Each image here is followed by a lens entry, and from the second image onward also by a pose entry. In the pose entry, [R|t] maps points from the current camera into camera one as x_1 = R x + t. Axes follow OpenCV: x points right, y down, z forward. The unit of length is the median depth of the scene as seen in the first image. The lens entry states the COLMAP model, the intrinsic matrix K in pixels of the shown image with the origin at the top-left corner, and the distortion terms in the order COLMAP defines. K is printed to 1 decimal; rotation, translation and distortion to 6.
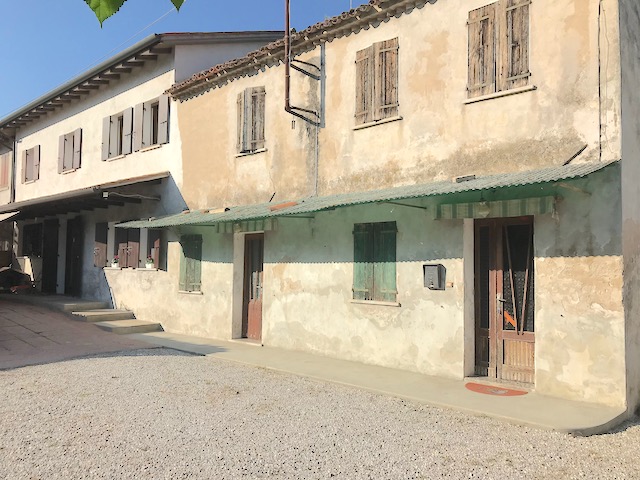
lens RADIAL K [[522.8, 0, 320.2], [0, 522.8, 240.5], [0, 0, 1]] dist [-0.014760, 0.012378]
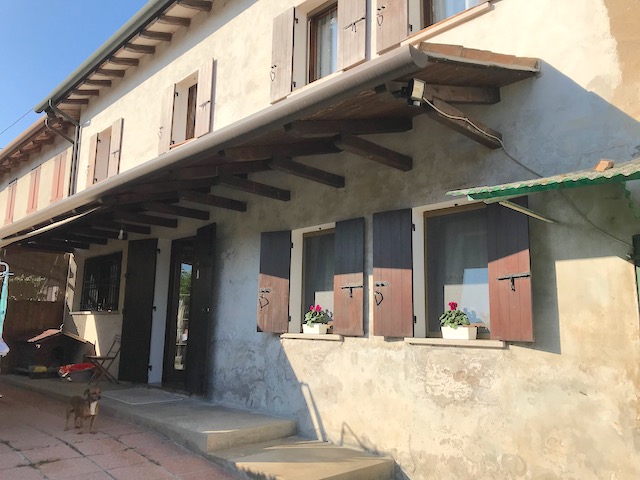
lens RADIAL K [[522.8, 0, 320.2], [0, 522.8, 239.6], [0, 0, 1]] dist [-0.014760, 0.012378]
pose [[0.998235, -0.002398, -0.059331, -0.324732], [-0.004746, 0.992765, -0.119981, 0.023664], [0.059189, 0.120051, 0.991002, 0.516559]]
